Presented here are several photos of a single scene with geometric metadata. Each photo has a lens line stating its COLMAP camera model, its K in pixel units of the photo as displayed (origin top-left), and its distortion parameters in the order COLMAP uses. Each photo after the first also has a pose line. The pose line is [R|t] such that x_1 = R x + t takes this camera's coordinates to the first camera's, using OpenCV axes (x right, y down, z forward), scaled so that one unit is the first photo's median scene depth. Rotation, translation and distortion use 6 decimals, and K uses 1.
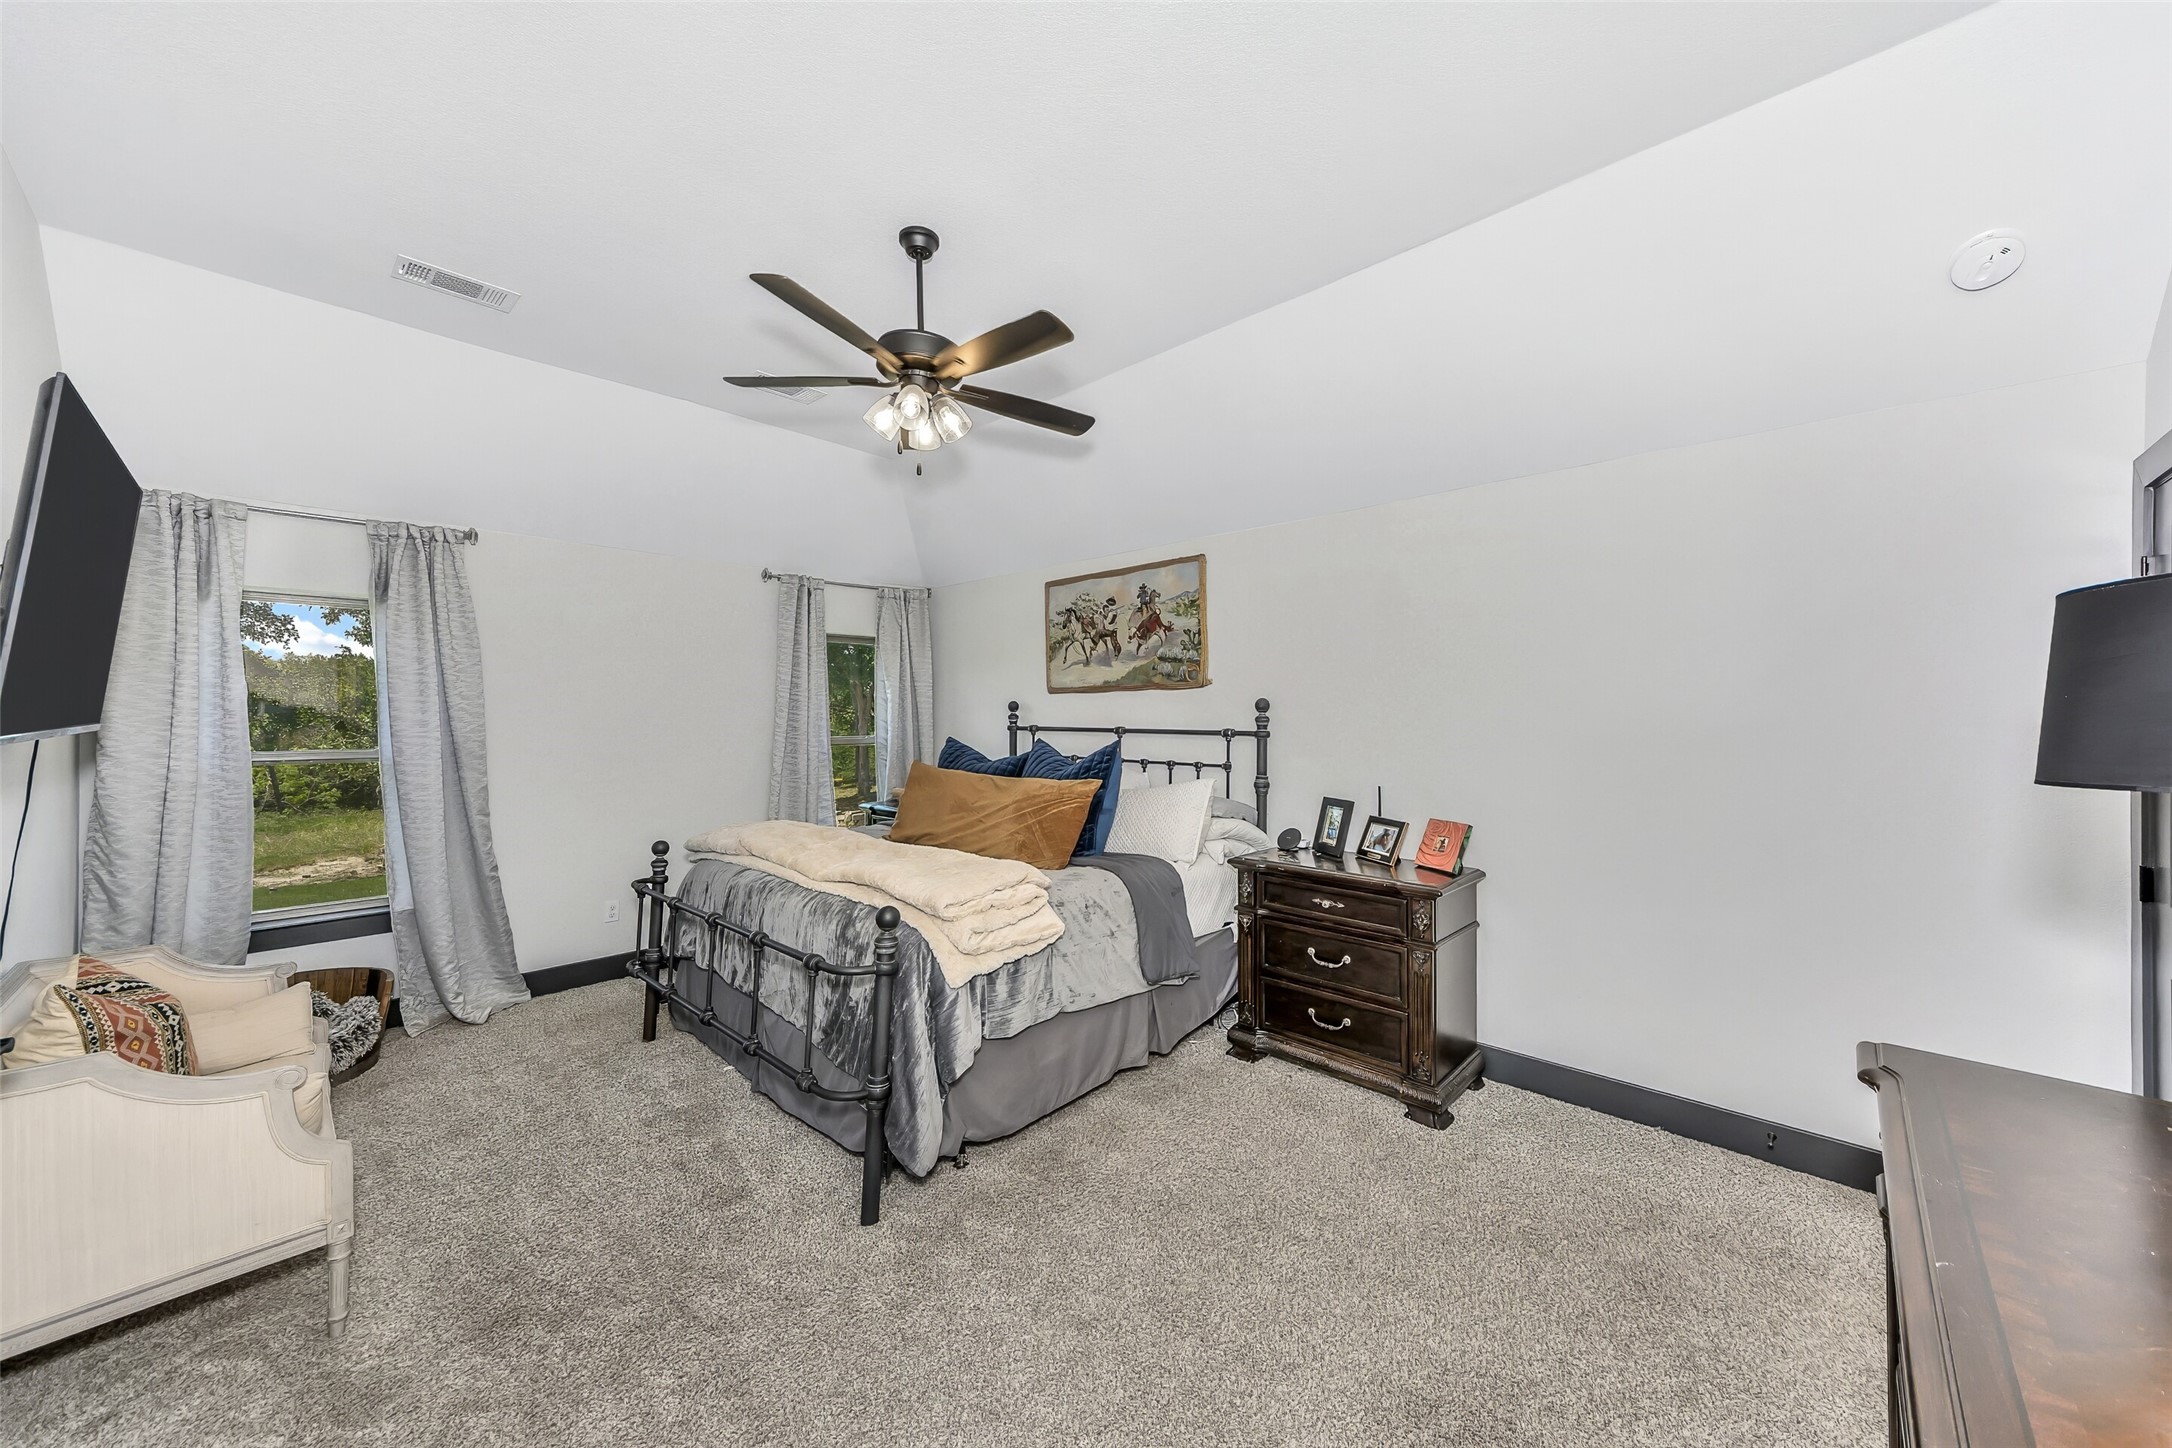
lens RADIAL K [[774.4, 0, 1086.0], [0, 774.4, 724.0], [0, 0, 1]] dist [-0.000053, -0.000031]
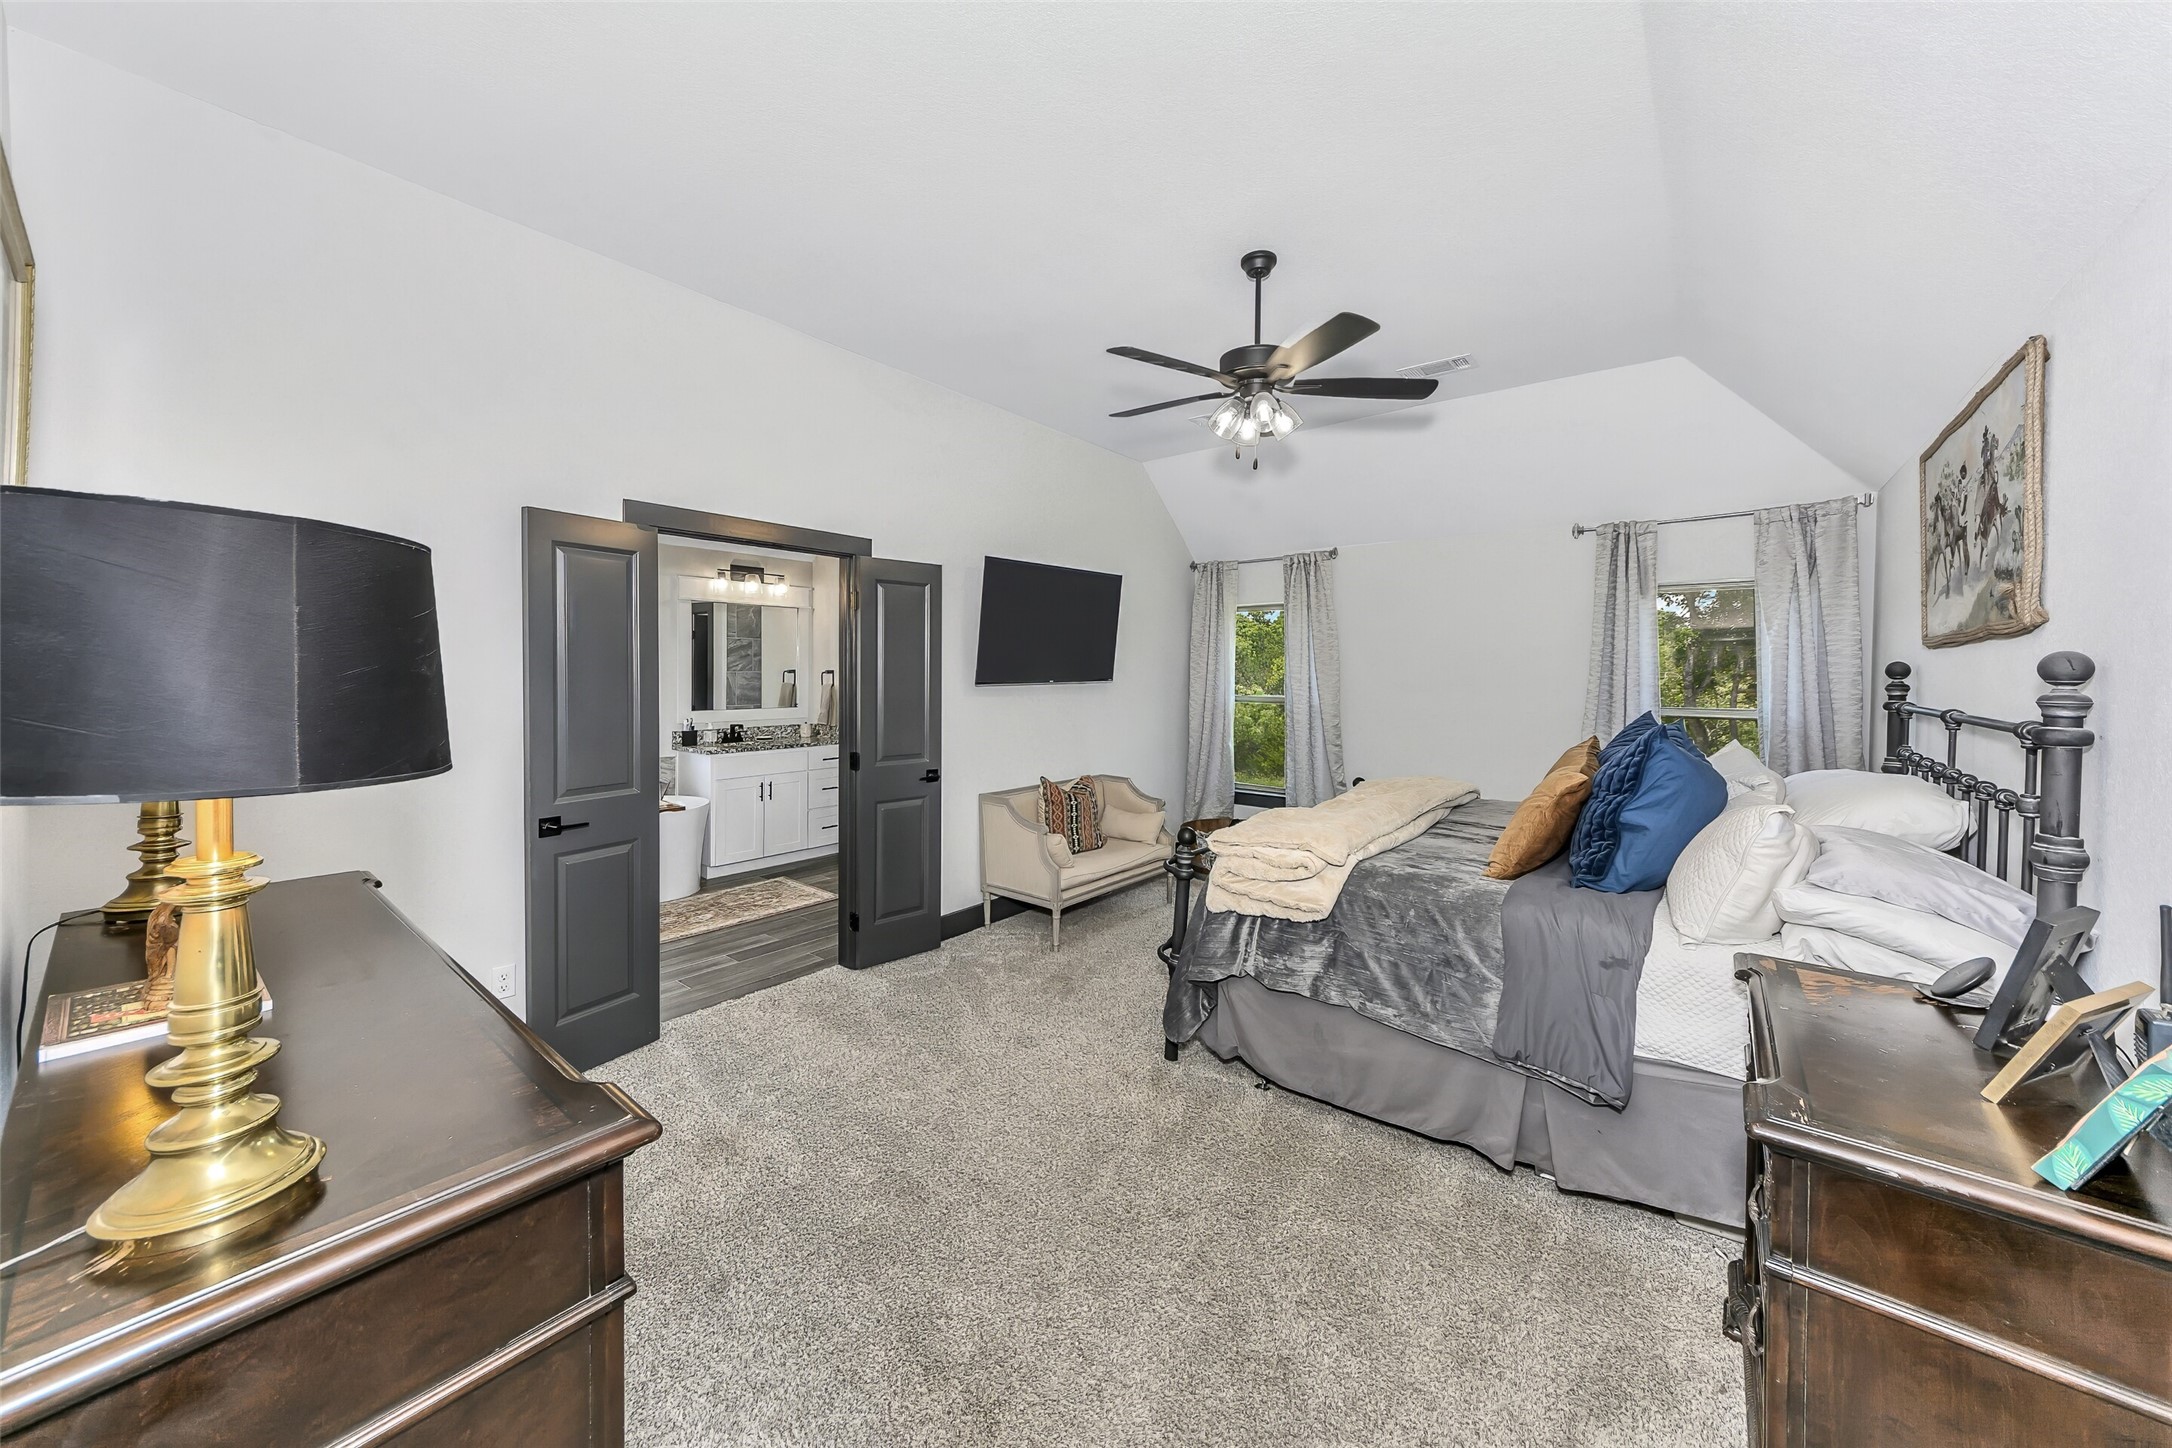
lens RADIAL K [[763.0, 0, 1090.6], [0, 763.0, 697.5], [0, 0, 1]] dist [0.000490, -0.000024]
pose [[0.091203, 0.032496, -0.995302, 0.589412], [-0.018269, 0.999354, 0.030954, -0.011869], [0.995665, 0.015360, 0.091737, 0.431063]]
